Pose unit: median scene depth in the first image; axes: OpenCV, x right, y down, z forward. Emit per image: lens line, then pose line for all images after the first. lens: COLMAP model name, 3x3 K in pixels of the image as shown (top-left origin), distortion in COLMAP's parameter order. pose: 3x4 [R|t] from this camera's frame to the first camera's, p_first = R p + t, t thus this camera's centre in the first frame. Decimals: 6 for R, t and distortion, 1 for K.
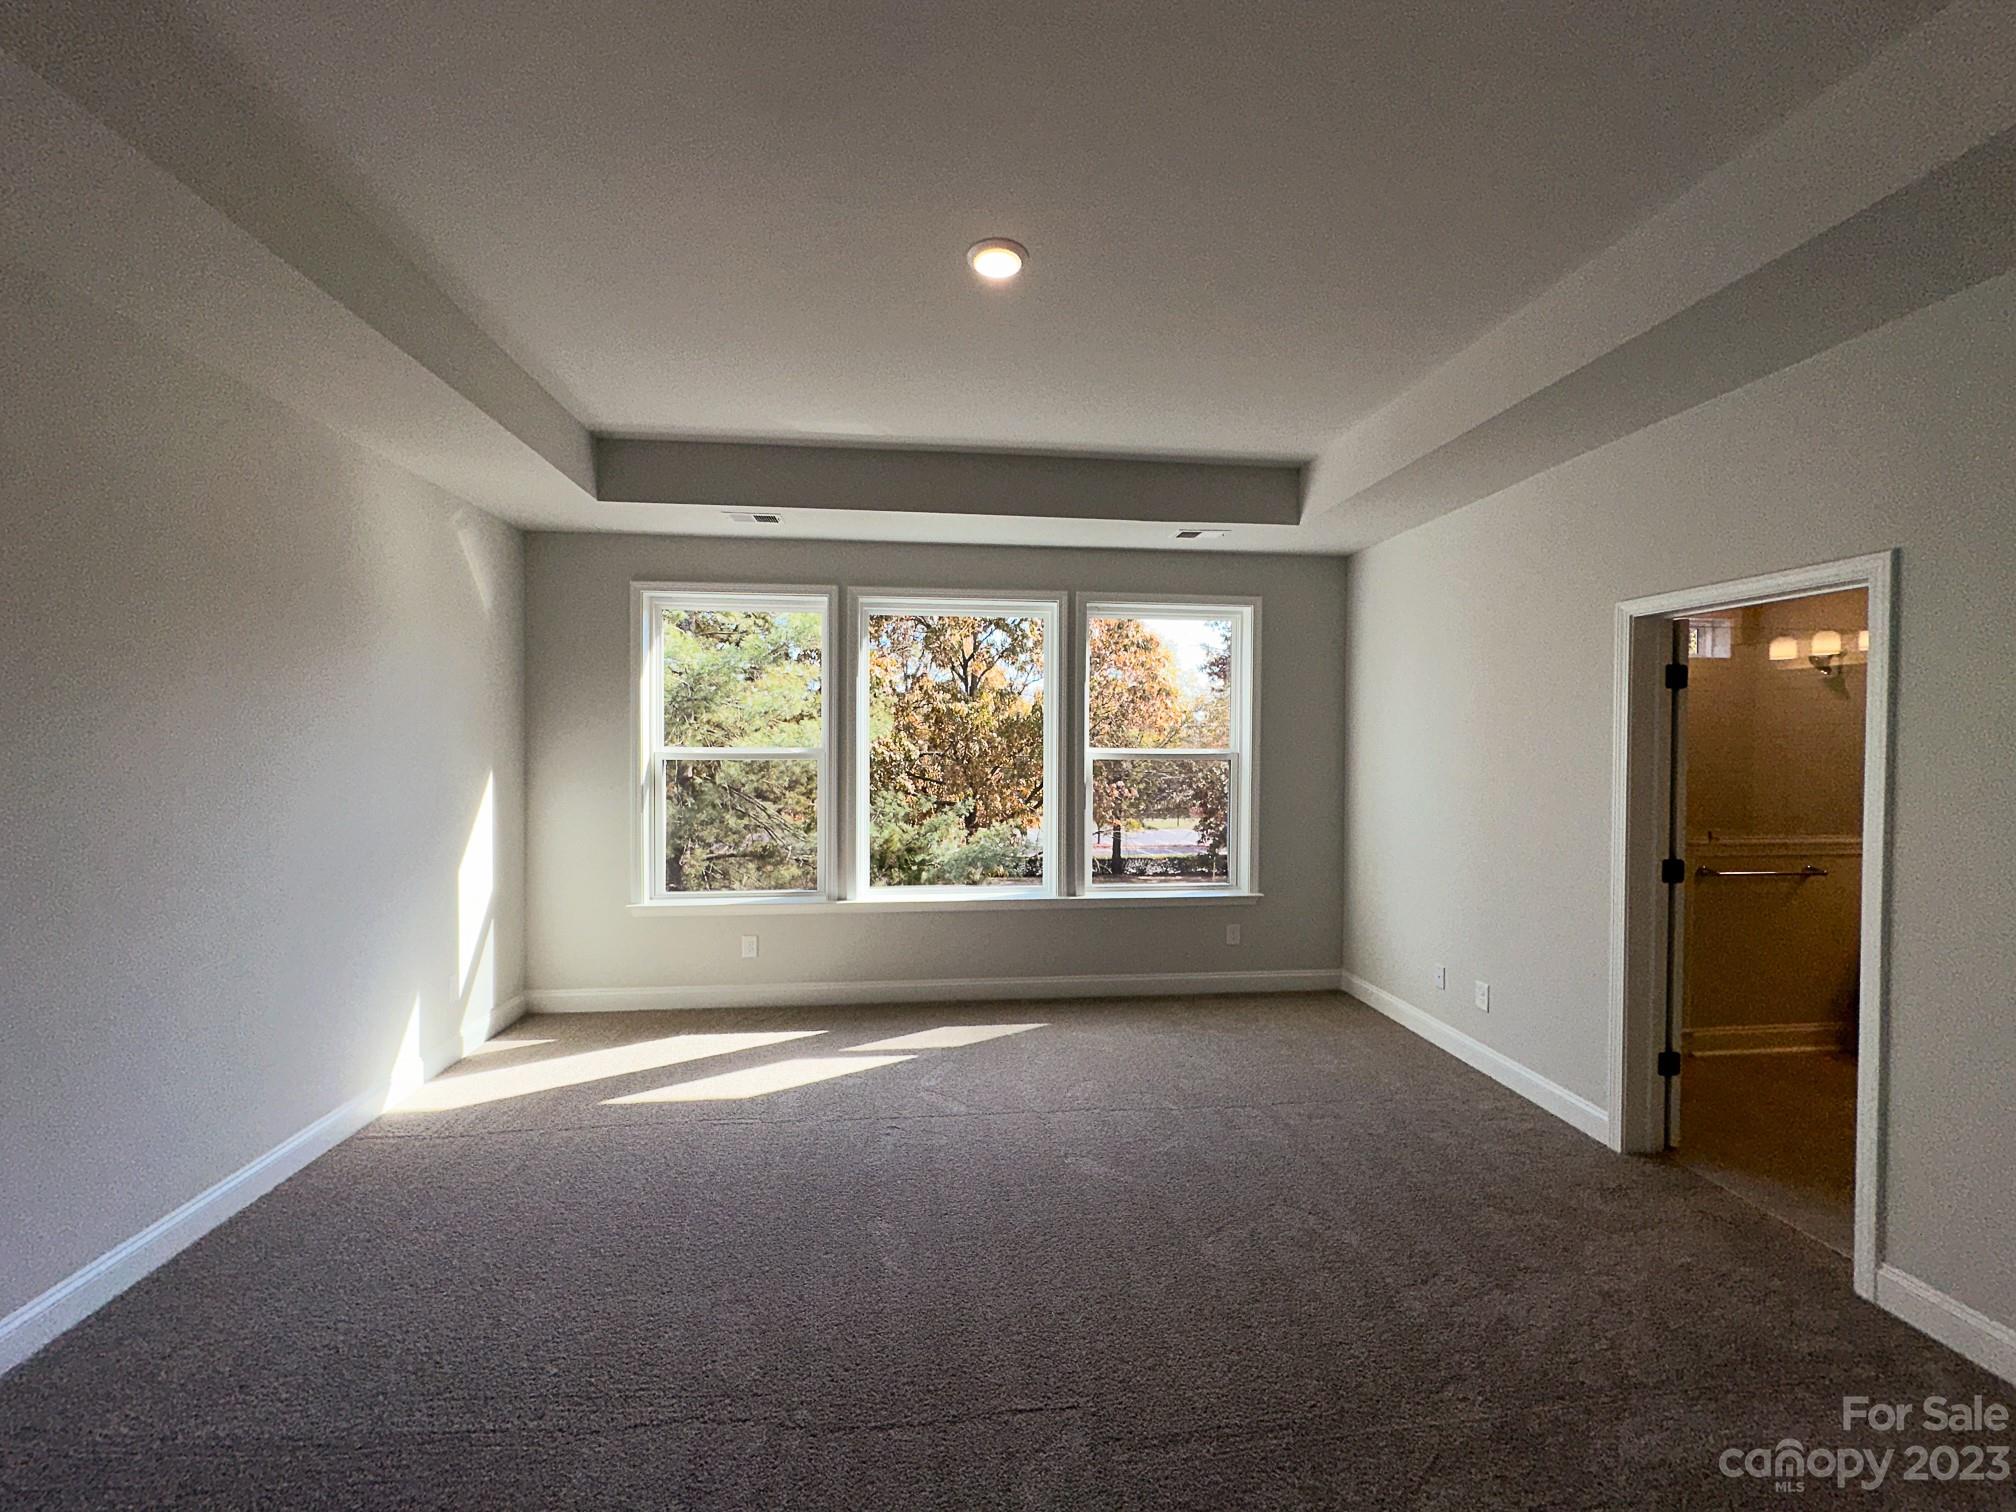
lens RADIAL K [[803.4, 0, 1007.5], [0, 803.4, 762.9], [0, 0, 1]] dist [-0.000369, 0.000102]
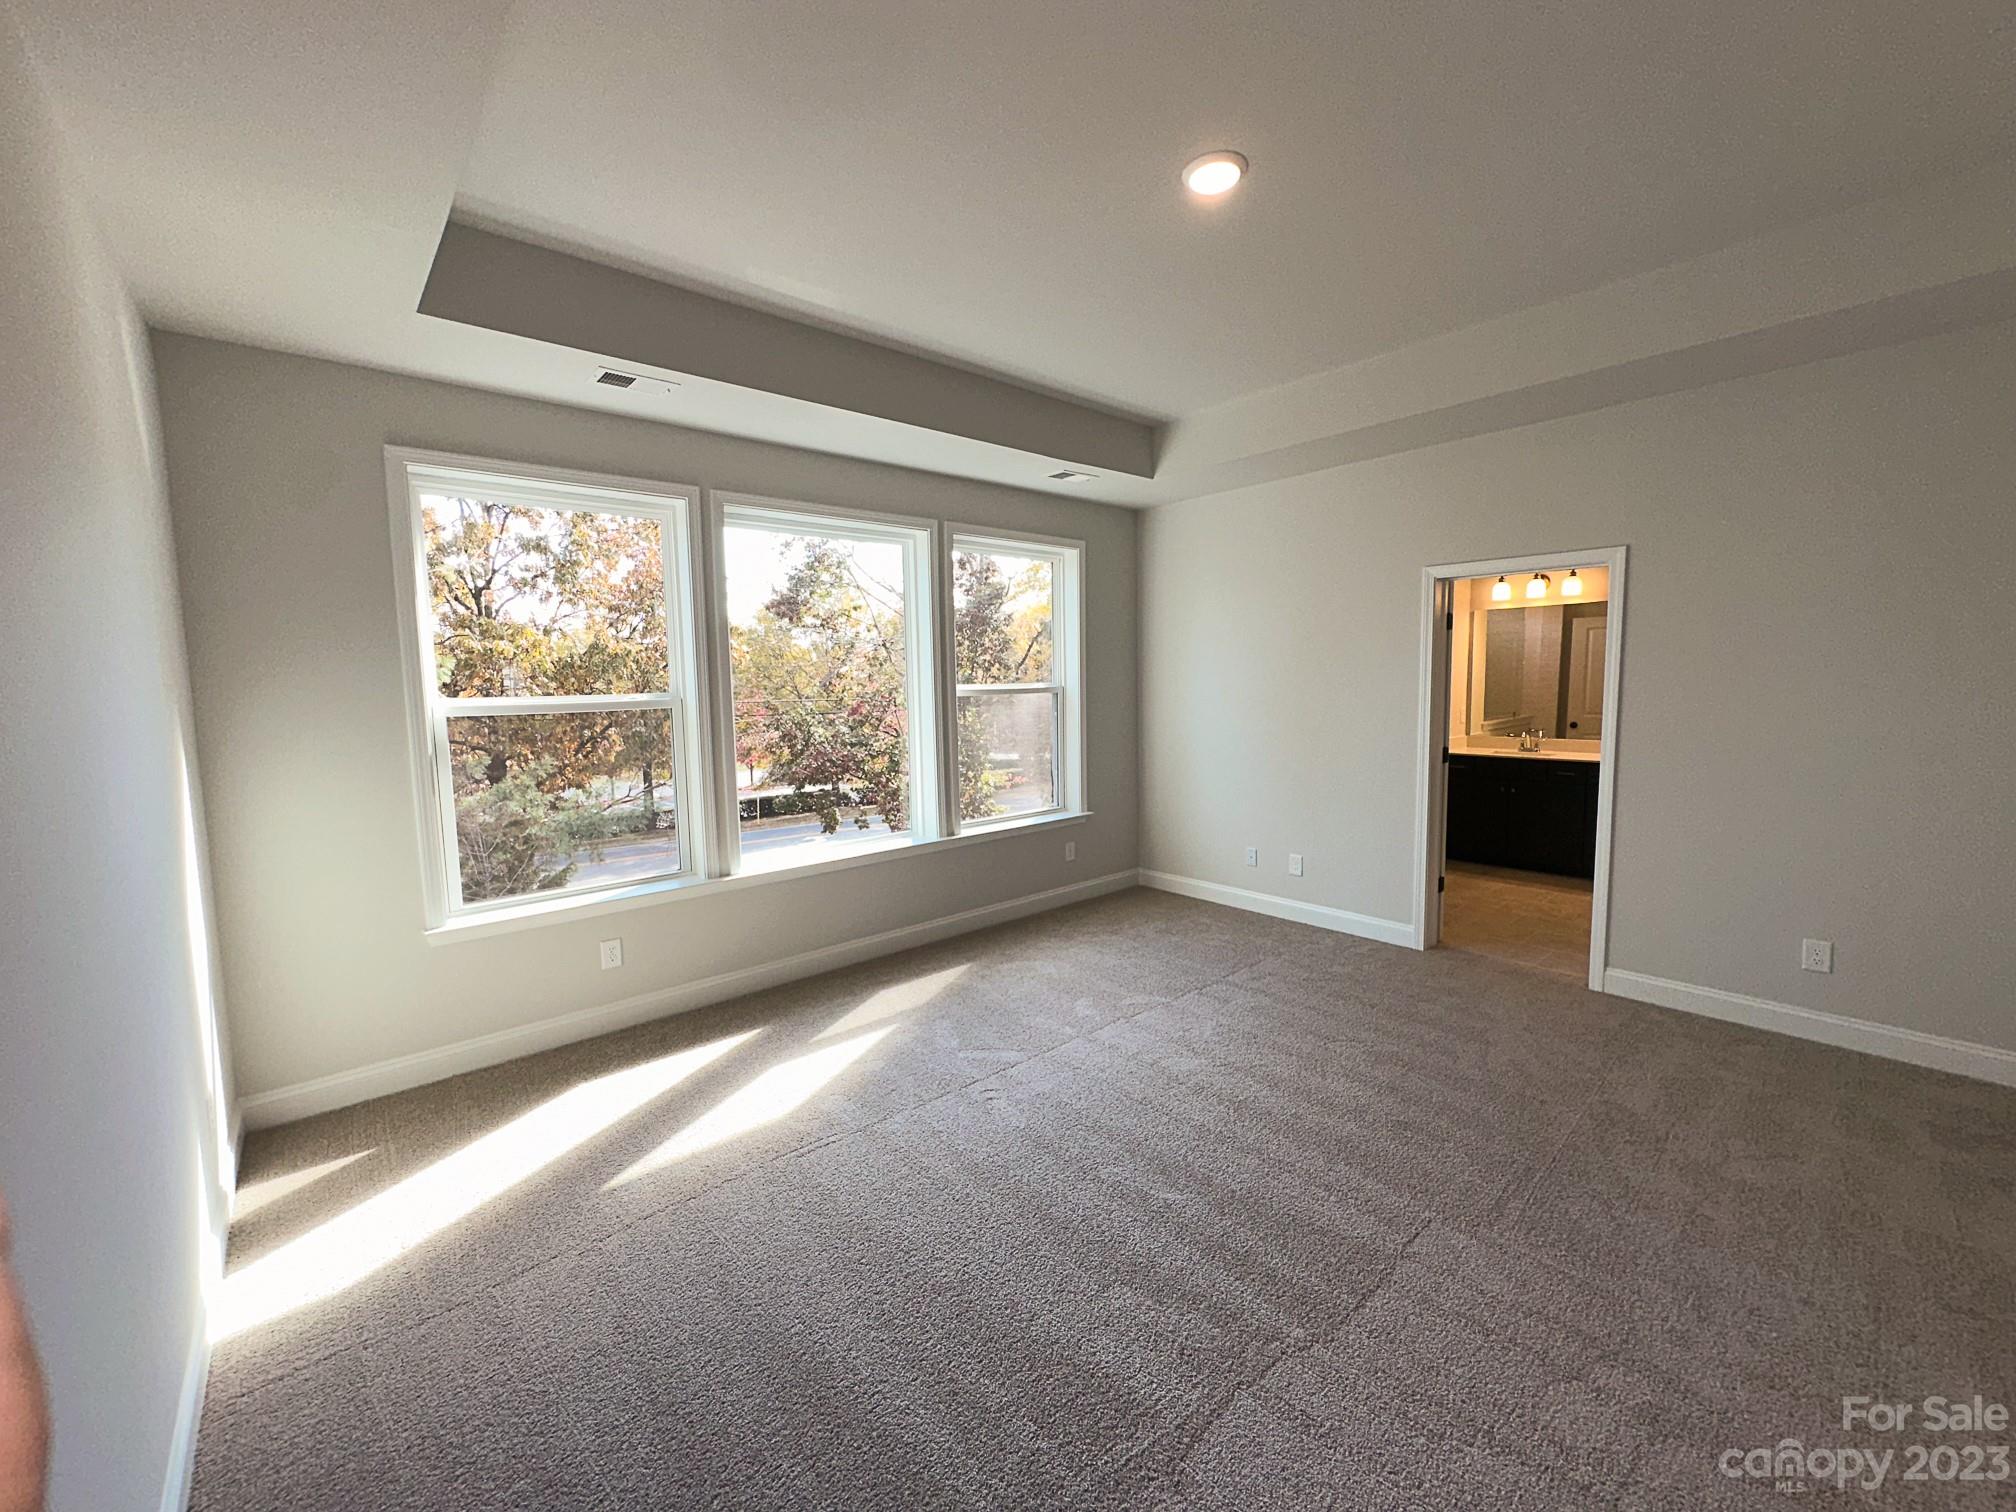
lens RADIAL K [[803.4, 0, 1005.2], [0, 803.4, 761.4], [0, 0, 1]] dist [-0.000369, 0.000102]
pose [[0.823232, -0.079199, 0.562154, -0.440655], [0.039646, 0.995824, 0.082239, -0.003947], [-0.566320, -0.045415, 0.822933, 0.165205]]
